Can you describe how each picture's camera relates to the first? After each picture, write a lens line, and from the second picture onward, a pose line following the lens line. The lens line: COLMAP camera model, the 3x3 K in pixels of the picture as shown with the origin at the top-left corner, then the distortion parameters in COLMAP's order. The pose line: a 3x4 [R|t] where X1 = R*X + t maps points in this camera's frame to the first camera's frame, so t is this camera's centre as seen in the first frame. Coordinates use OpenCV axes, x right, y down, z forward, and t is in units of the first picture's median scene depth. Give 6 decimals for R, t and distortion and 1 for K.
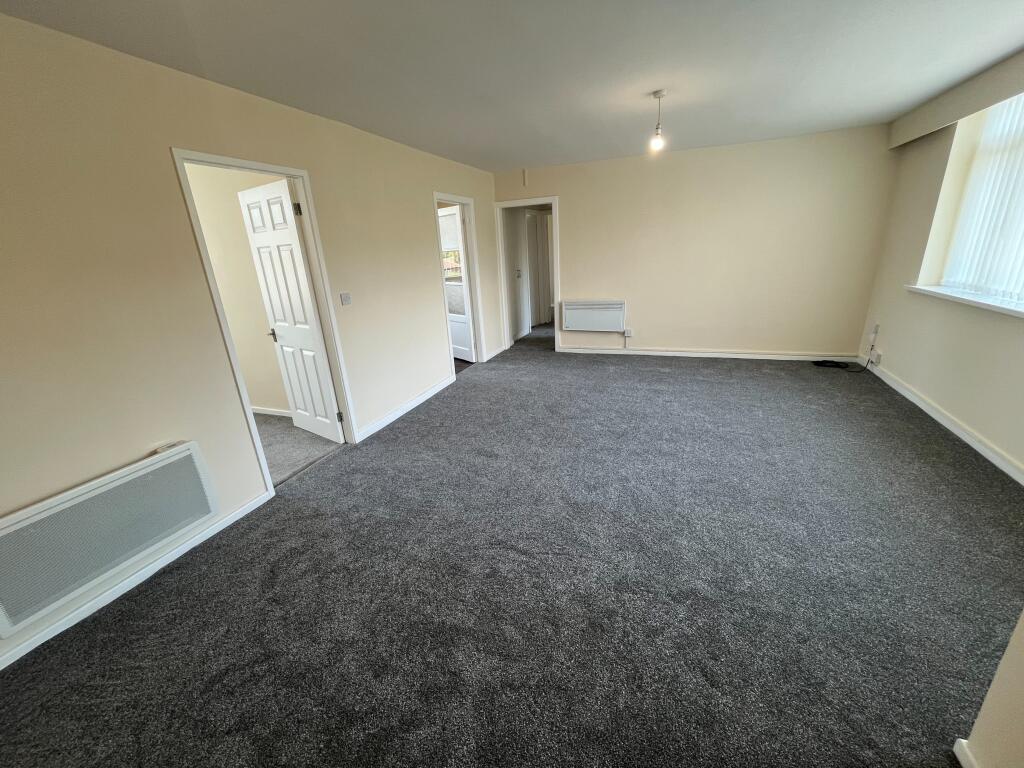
lens RADIAL K [[412.1, 0, 512.0], [0, 412.1, 384.0], [0, 0, 1]] dist [-0.004307, 0.000292]
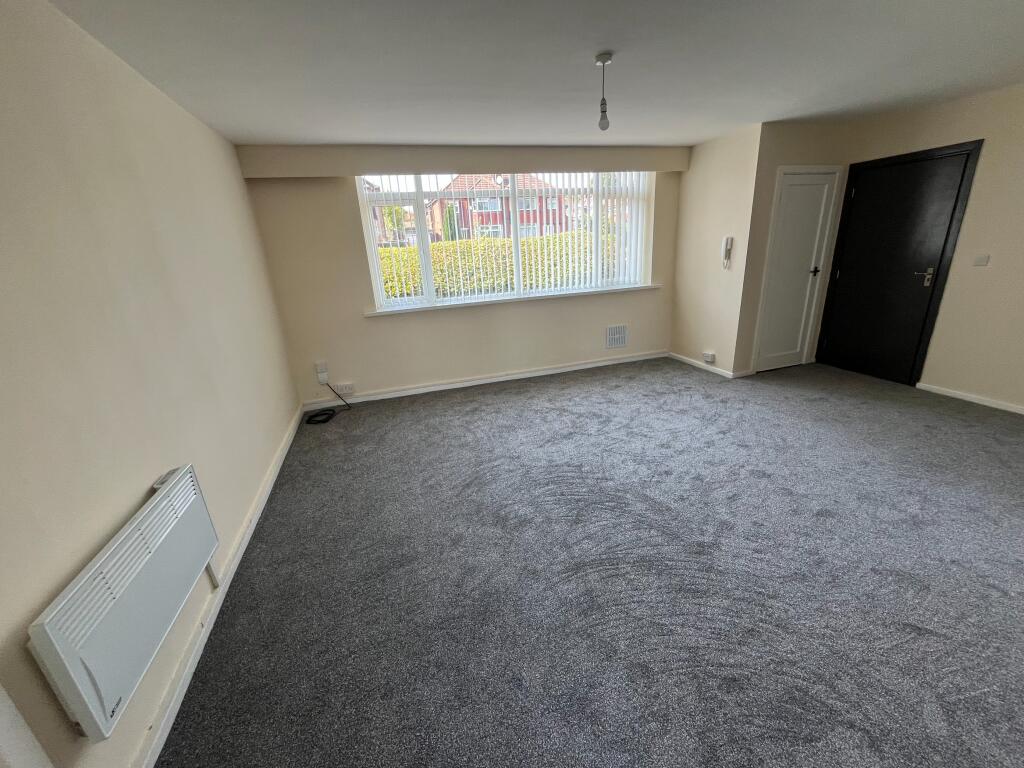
lens RADIAL K [[412.1, 0, 512.0], [0, 412.1, 384.0], [0, 0, 1]] dist [-0.004307, 0.000292]
pose [[-0.623506, -0.156569, 0.765980, -0.147107], [0.338265, 0.829267, 0.444852, -0.381122], [-0.704852, 0.536472, -0.464091, 1.148960]]
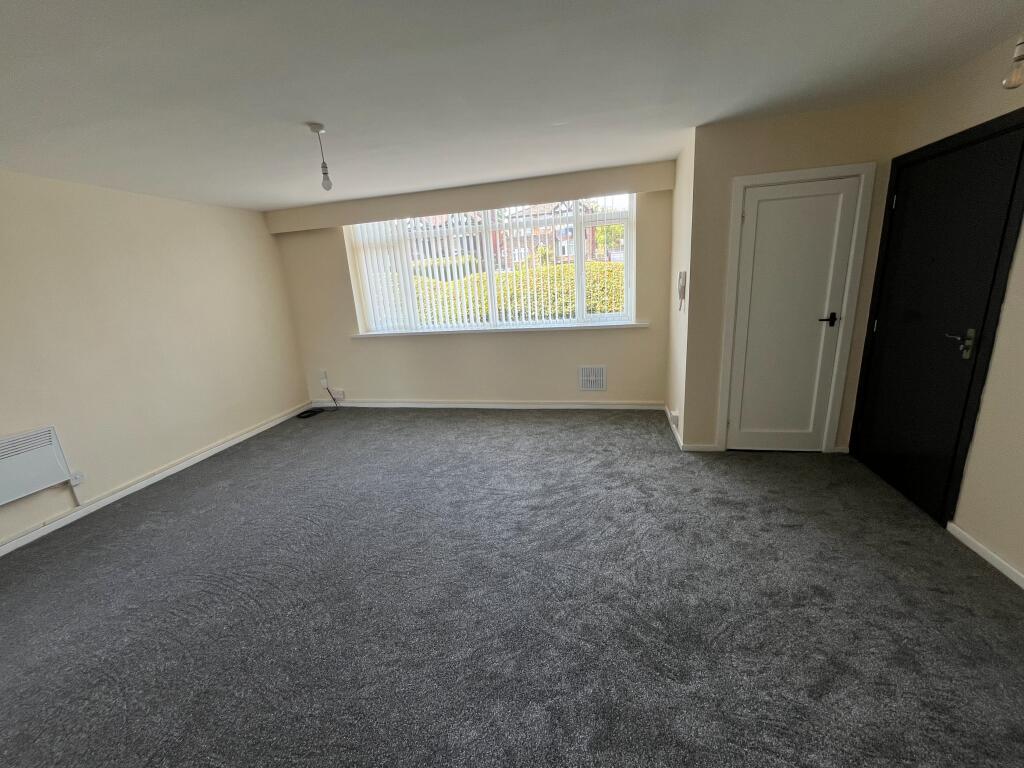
lens RADIAL K [[412.1, 0, 512.0], [0, 412.1, 384.0], [0, 0, 1]] dist [-0.004307, 0.000292]
pose [[-0.151501, -0.183611, 0.971254, -0.398989], [0.386443, 0.893388, 0.229170, -0.173796], [-0.909785, 0.410054, -0.064394, 0.574037]]
